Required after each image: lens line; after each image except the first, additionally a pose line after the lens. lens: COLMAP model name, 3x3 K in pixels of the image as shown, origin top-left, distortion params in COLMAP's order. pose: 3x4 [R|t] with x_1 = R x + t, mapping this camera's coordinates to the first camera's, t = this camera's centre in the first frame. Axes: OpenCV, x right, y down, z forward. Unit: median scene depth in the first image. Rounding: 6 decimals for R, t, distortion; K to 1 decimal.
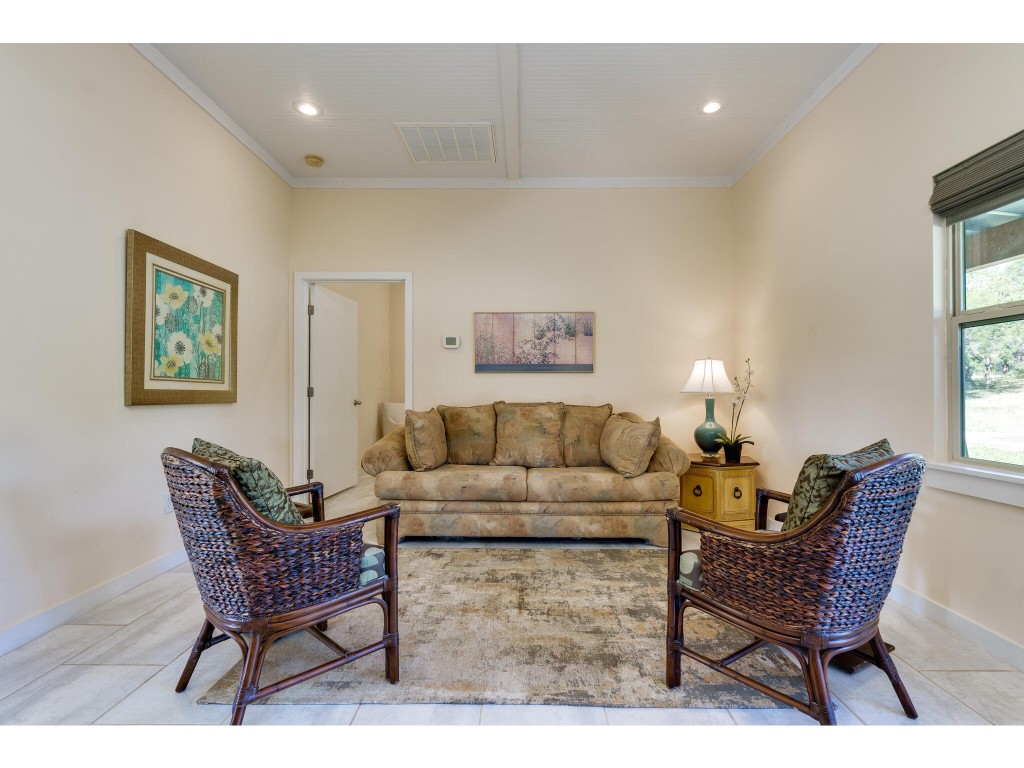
lens RADIAL K [[491.9, 0, 513.1], [0, 491.9, 404.9], [0, 0, 1]] dist [0.001501, 0.000294]
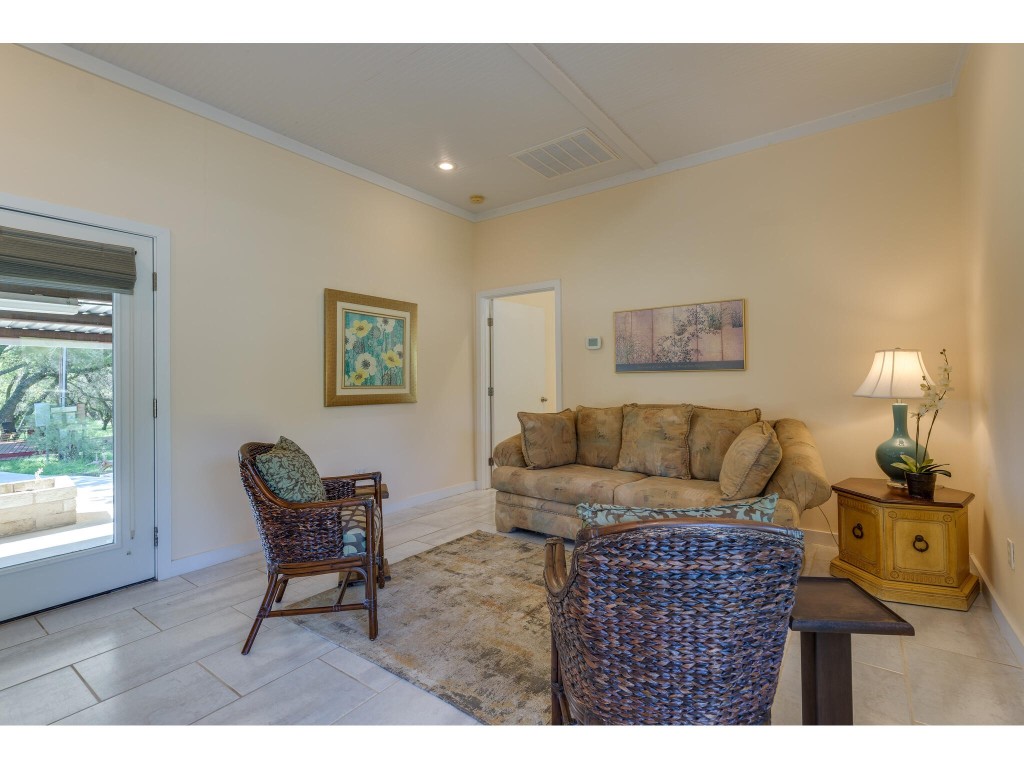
lens RADIAL K [[496.2, 0, 512.0], [0, 496.2, 384.0], [0, 0, 1]] dist [-0.001574, 0.000062]
pose [[0.805963, -0.005999, -0.591935, 0.411068], [-0.001438, 0.999926, -0.012092, -0.037180], [0.591964, 0.010597, 0.805895, 0.095127]]
